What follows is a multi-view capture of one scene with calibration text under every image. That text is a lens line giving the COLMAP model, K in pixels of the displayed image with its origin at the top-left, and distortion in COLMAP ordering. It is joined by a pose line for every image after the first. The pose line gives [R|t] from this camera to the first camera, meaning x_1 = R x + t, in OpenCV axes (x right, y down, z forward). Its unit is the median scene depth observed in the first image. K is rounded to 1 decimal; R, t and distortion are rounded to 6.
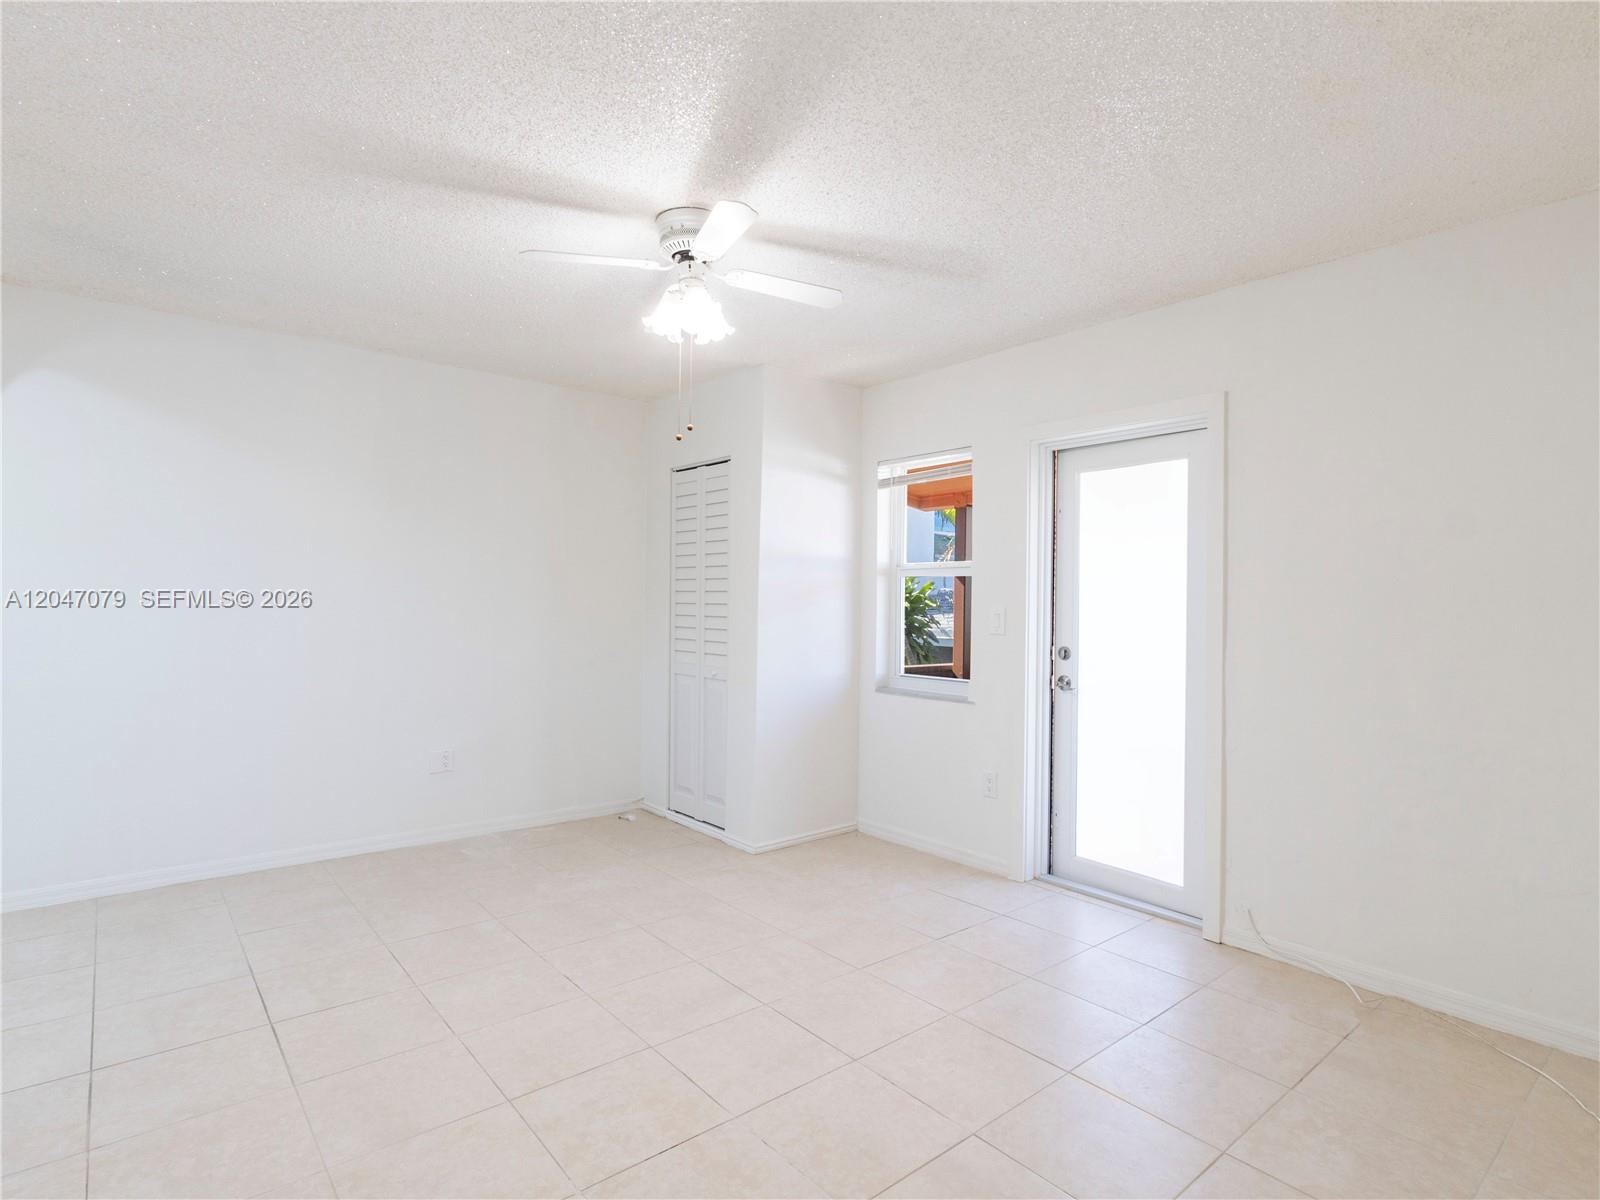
lens RADIAL K [[830.2, 0, 798.7], [0, 830.2, 596.0], [0, 0, 1]] dist [-0.005687, 0.000598]
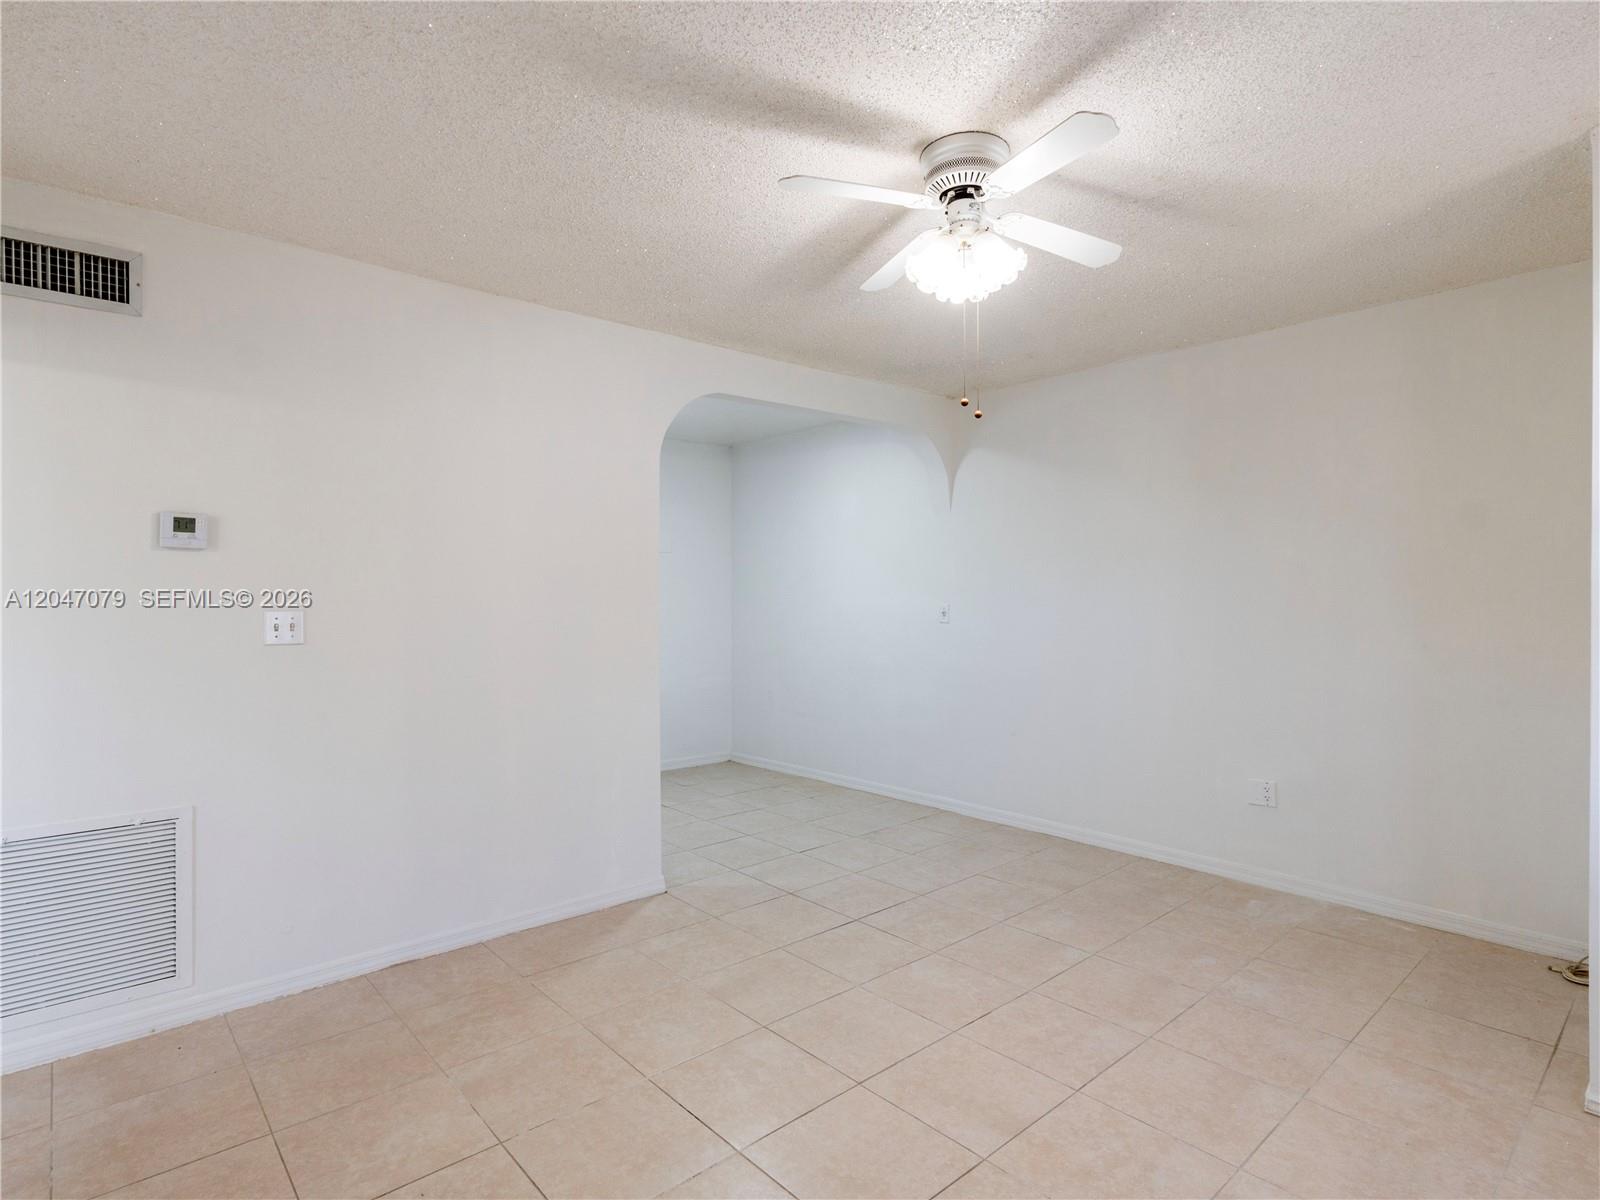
lens RADIAL K [[830.2, 0, 798.7], [0, 830.2, 596.0], [0, 0, 1]] dist [-0.005687, 0.000598]
pose [[0.023407, -0.018427, -0.999556, 0.460181], [0.014094, 0.999737, -0.018100, 0.004469], [0.999627, -0.013664, 0.023661, 0.549360]]
